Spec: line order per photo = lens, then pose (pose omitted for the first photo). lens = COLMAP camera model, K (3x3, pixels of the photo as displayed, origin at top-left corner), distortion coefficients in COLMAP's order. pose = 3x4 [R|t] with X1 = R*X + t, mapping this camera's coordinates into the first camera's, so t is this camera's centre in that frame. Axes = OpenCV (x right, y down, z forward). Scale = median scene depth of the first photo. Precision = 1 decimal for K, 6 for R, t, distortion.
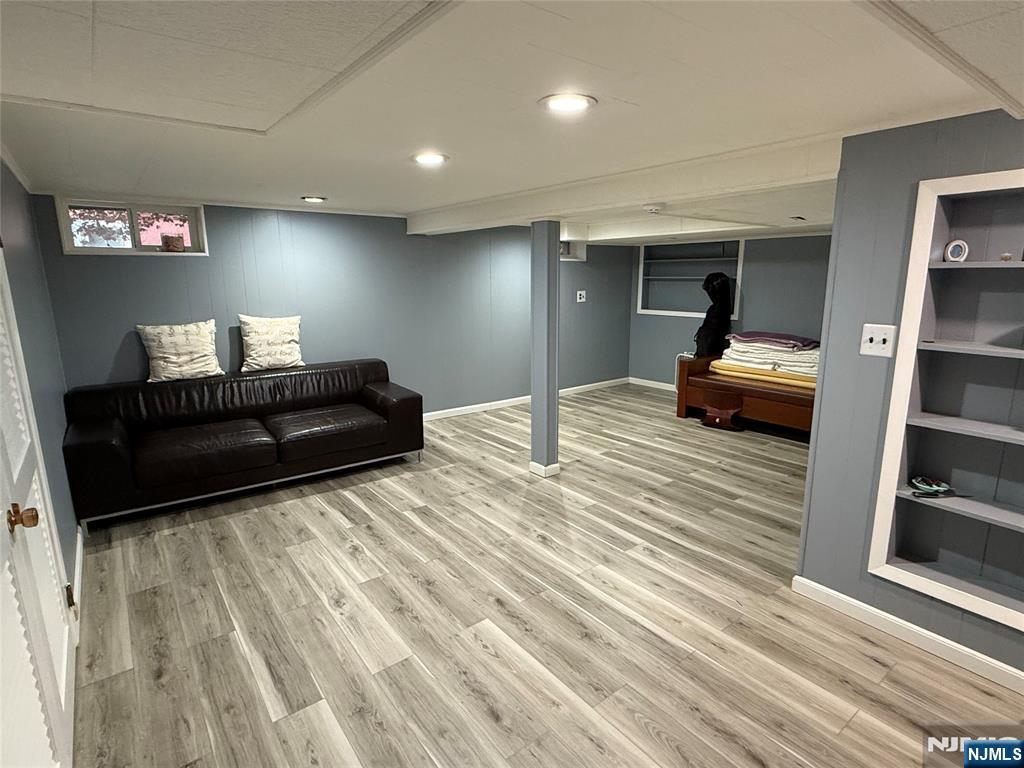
lens RADIAL K [[539.7, 0, 512.2], [0, 539.7, 387.2], [0, 0, 1]] dist [0.004975, -0.000450]
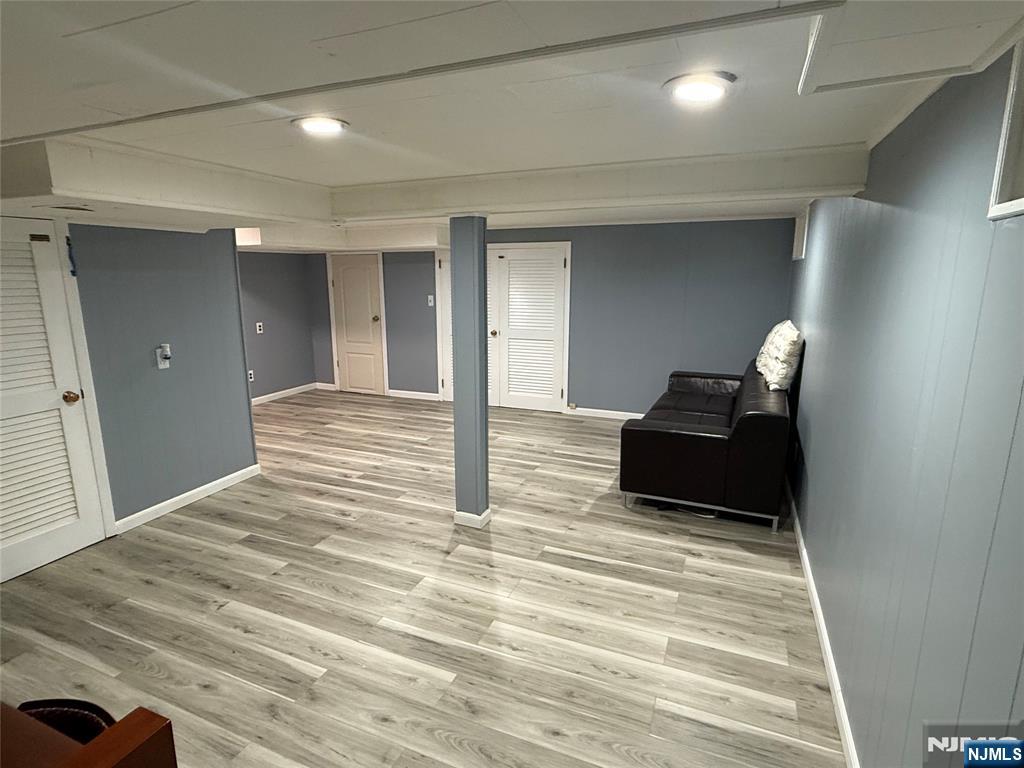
lens RADIAL K [[539.7, 0, 511.2], [0, 539.7, 383.3], [0, 0, 1]] dist [0.004975, -0.000450]
pose [[-0.869734, 0.109910, -0.481127, 0.469476], [-0.090506, 0.922831, 0.374422, -0.432074], [0.485151, 0.369193, -0.792670, 1.965259]]
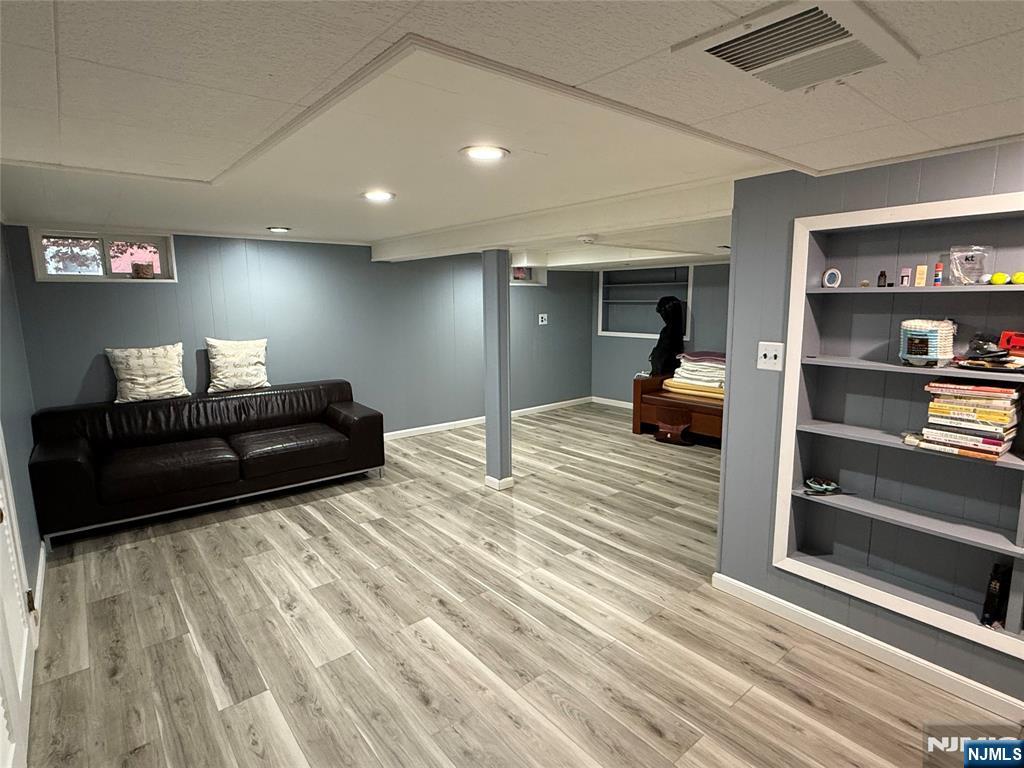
lens RADIAL K [[539.7, 0, 509.0], [0, 539.7, 385.0], [0, 0, 1]] dist [0.004975, -0.000450]
pose [[0.999552, -0.008307, 0.028761, 0.061485], [0.009630, 0.998888, -0.046151, 0.012997], [-0.028346, 0.046407, 0.998520, -0.070137]]
